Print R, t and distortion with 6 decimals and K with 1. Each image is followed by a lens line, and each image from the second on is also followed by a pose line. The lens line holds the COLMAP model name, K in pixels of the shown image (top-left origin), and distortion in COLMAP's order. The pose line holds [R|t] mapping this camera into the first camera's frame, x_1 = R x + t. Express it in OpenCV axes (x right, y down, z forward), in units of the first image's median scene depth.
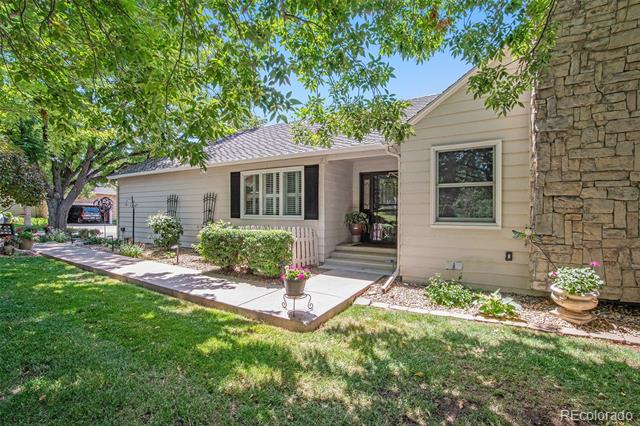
lens RADIAL K [[286.1, 0, 338.0], [0, 286.1, 213.6], [0, 0, 1]] dist [-0.030862, 0.000164]
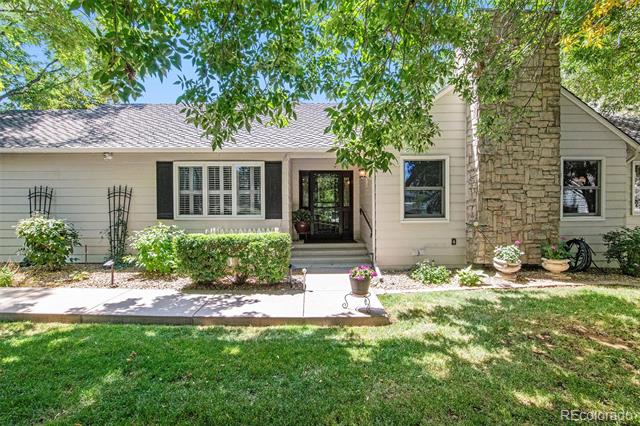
lens RADIAL K [[286.1, 0, 338.0], [0, 286.1, 213.6], [0, 0, 1]] dist [-0.030862, 0.000164]
pose [[0.847848, -0.021666, 0.529797, -0.693720], [0.010319, 0.999650, 0.024368, -0.028510], [-0.530139, -0.015193, 0.847775, 0.149545]]
